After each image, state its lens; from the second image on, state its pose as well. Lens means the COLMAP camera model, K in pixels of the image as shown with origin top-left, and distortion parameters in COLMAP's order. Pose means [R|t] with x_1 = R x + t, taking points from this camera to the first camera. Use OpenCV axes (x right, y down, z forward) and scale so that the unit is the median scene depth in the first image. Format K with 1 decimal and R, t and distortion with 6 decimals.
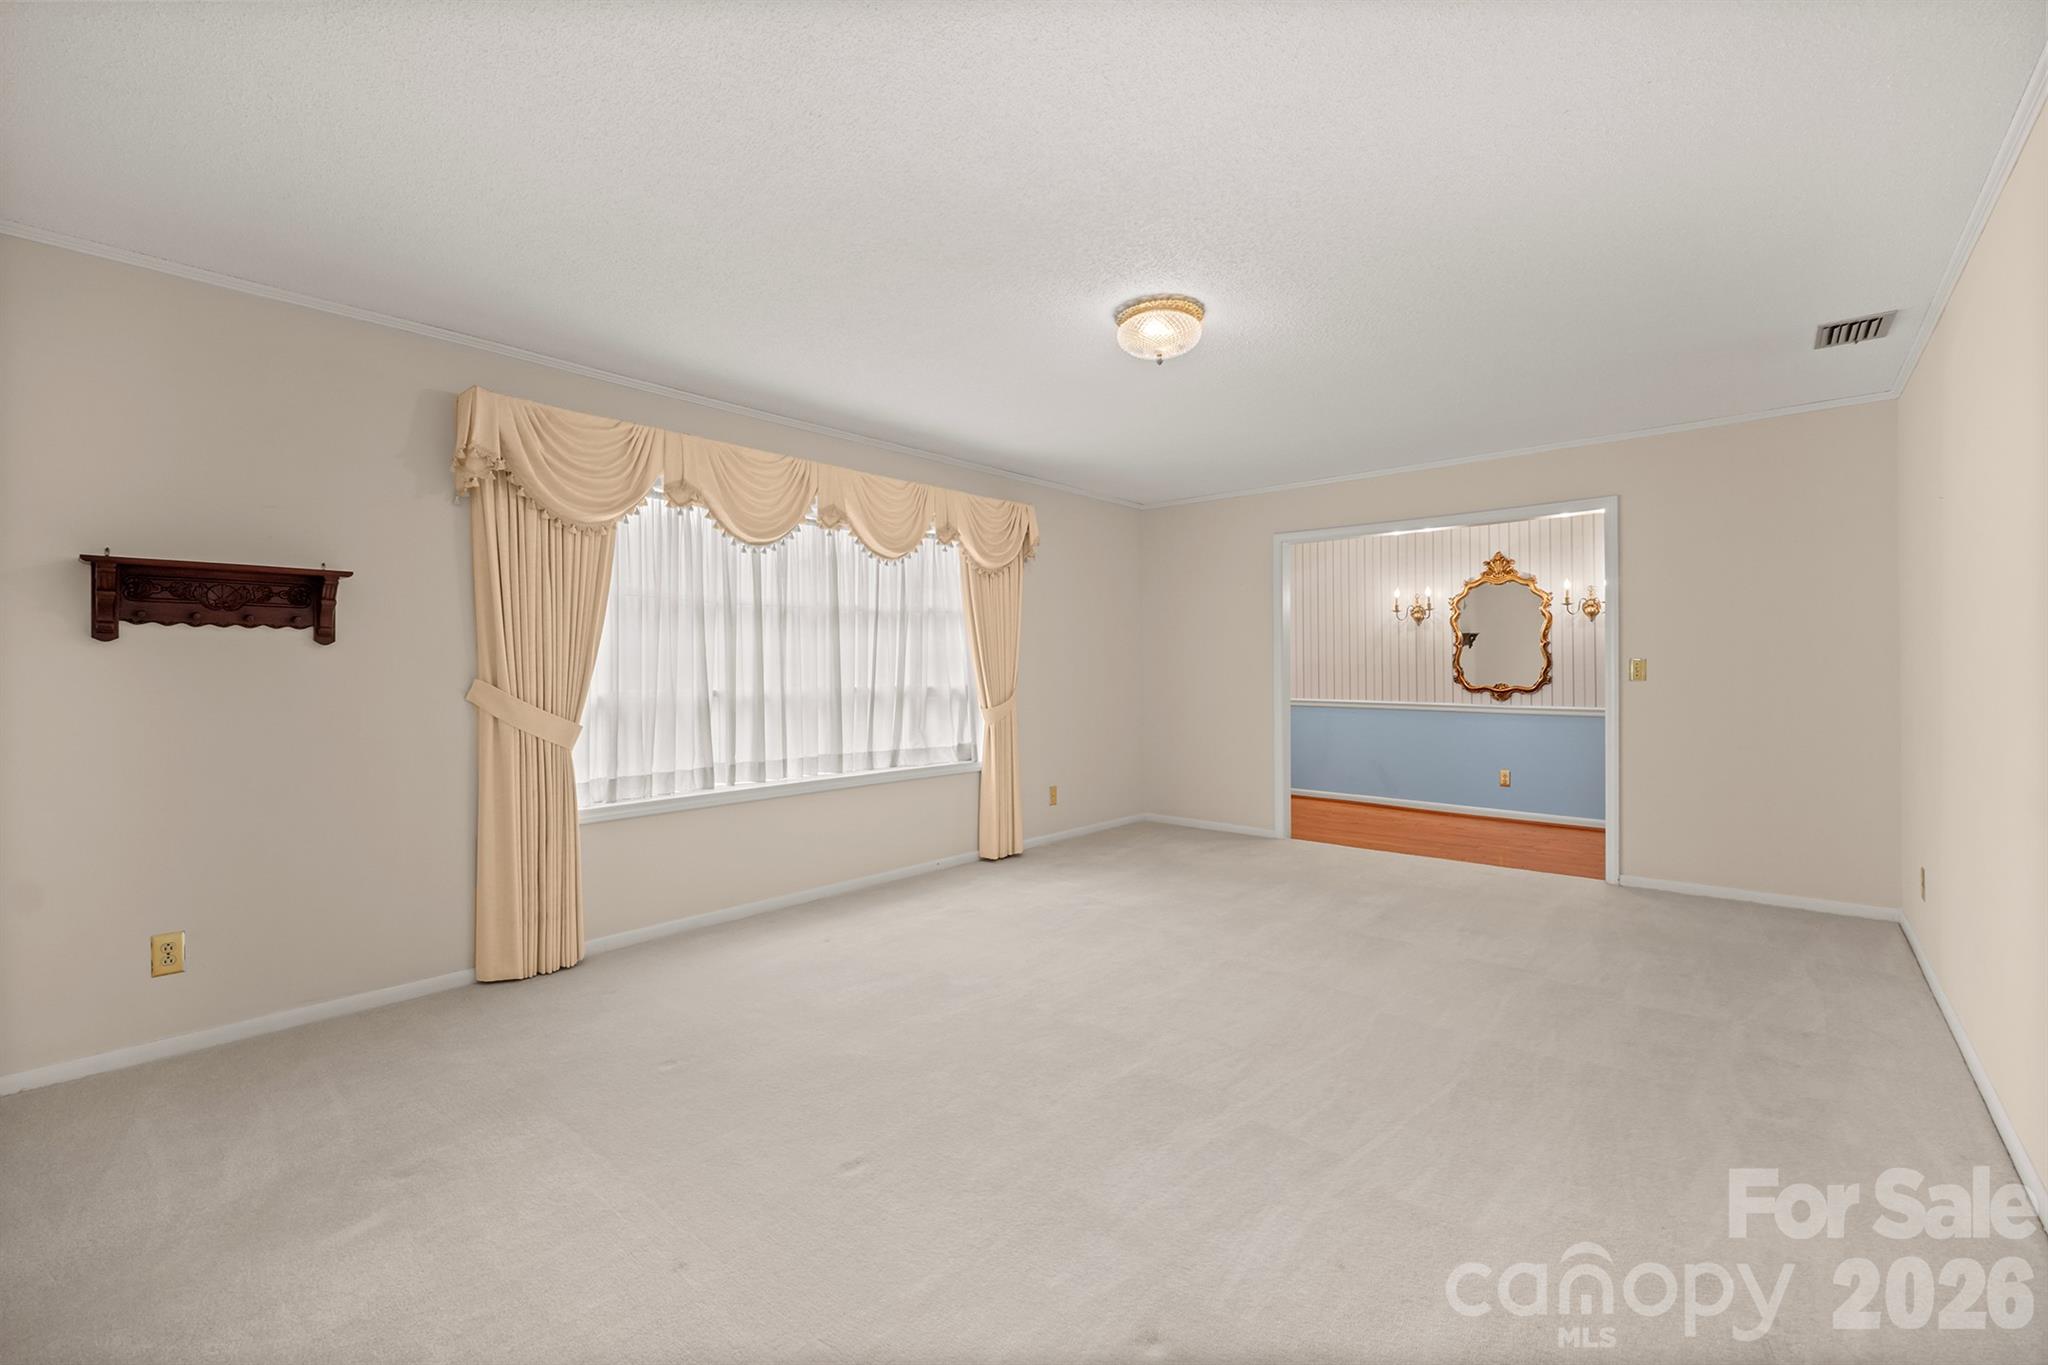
lens RADIAL K [[859.5, 0, 1021.8], [0, 859.5, 674.1], [0, 0, 1]] dist [-0.006454, -0.000250]
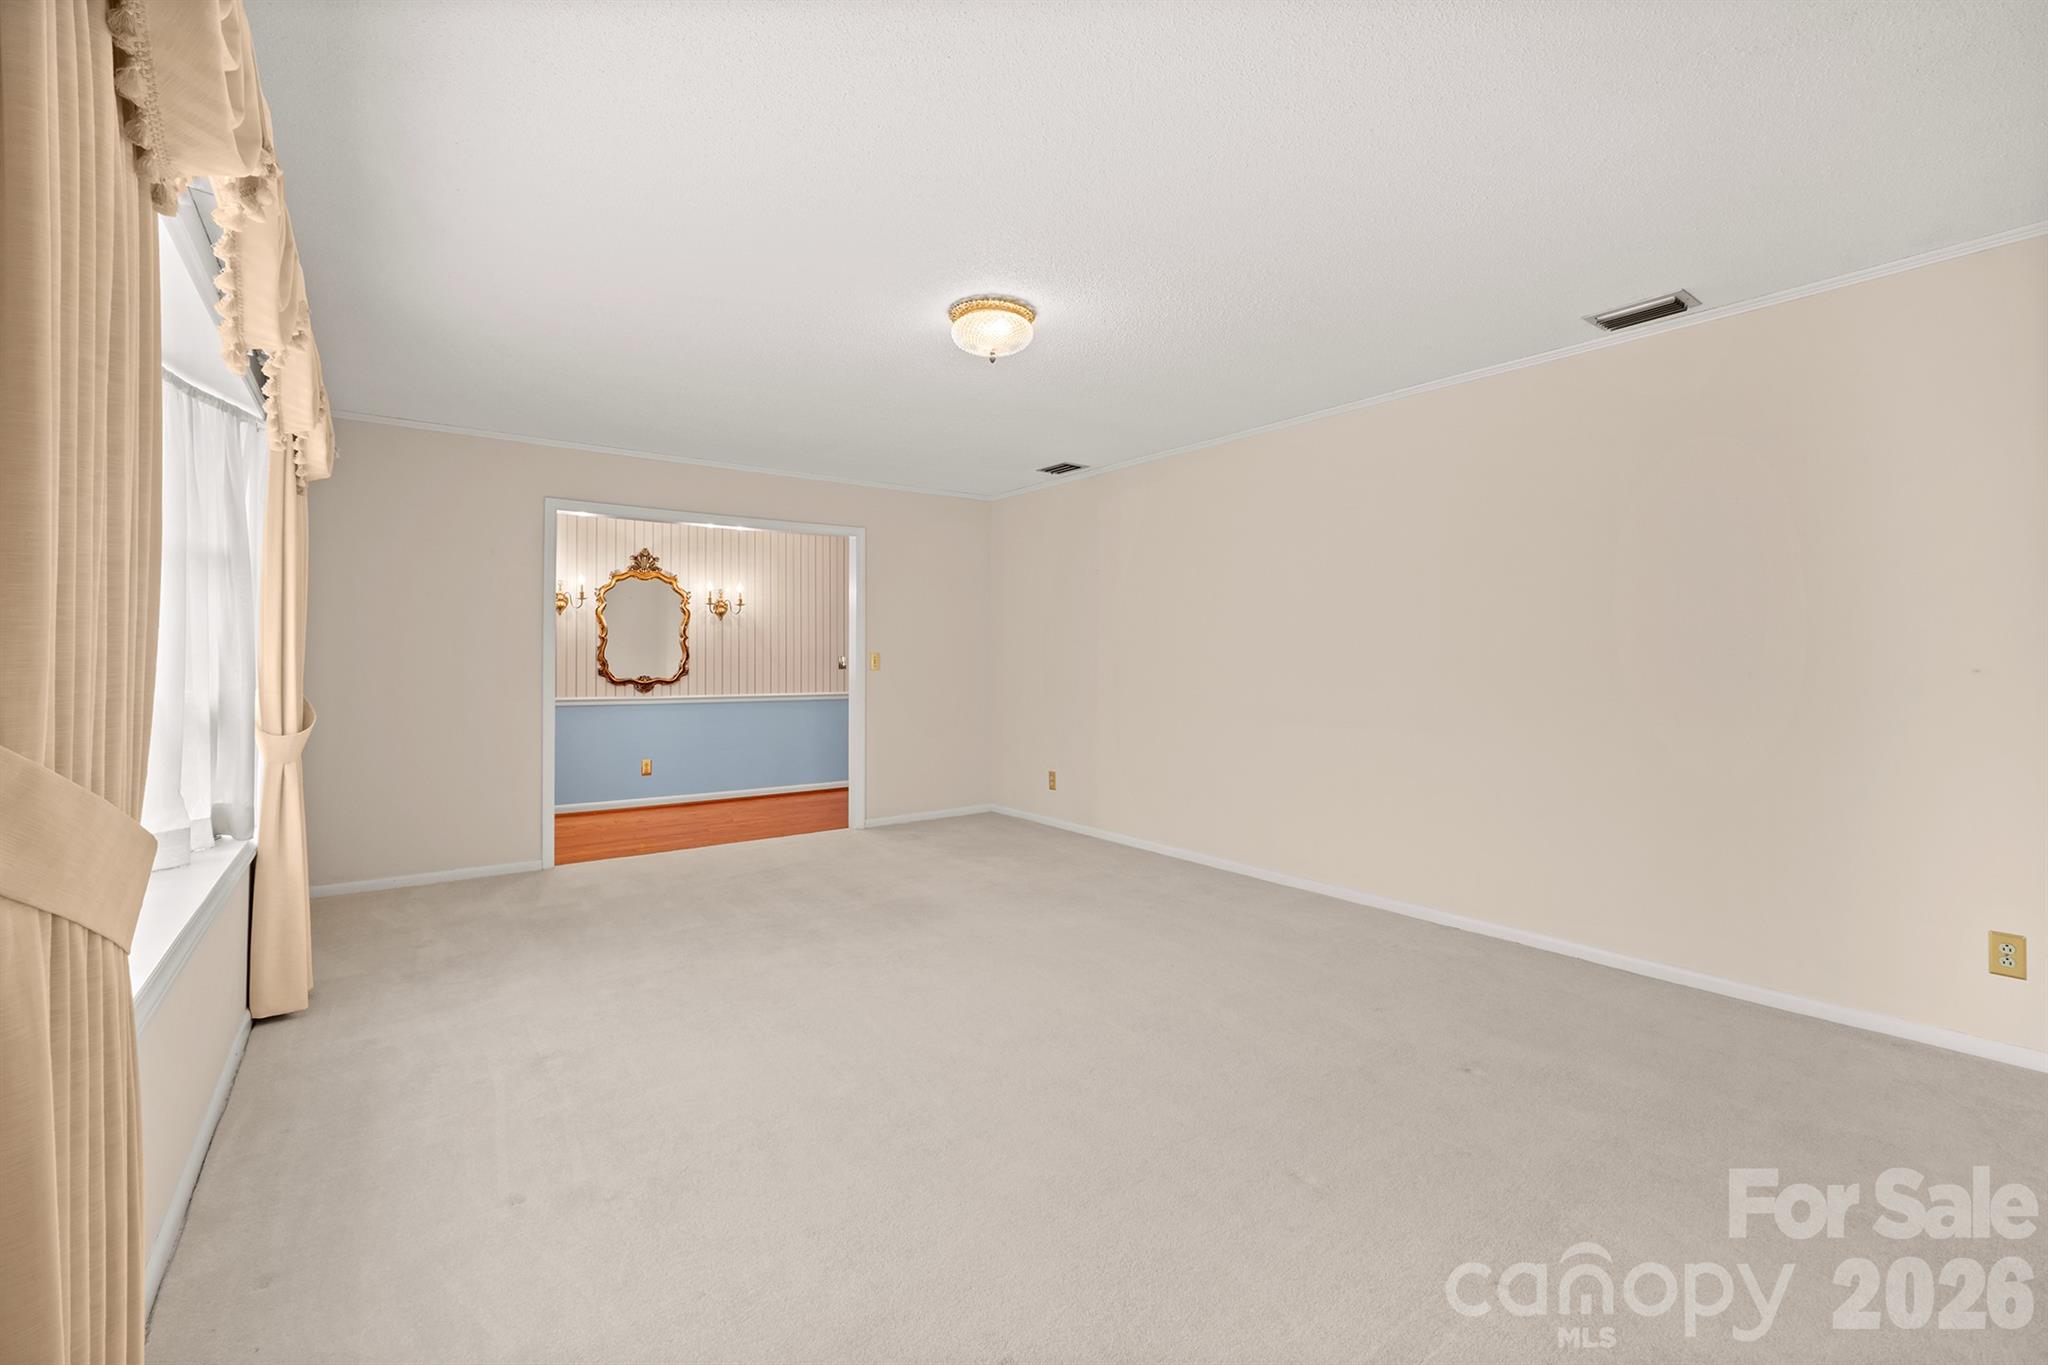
lens RADIAL K [[859.5, 0, 1027.1], [0, 859.5, 665.7], [0, 0, 1]] dist [-0.006454, -0.000250]
pose [[0.188699, -0.006319, 0.982015, -0.377119], [0.005334, 0.999971, 0.005410, -0.004219], [-0.982021, 0.004217, 0.188727, 0.359889]]
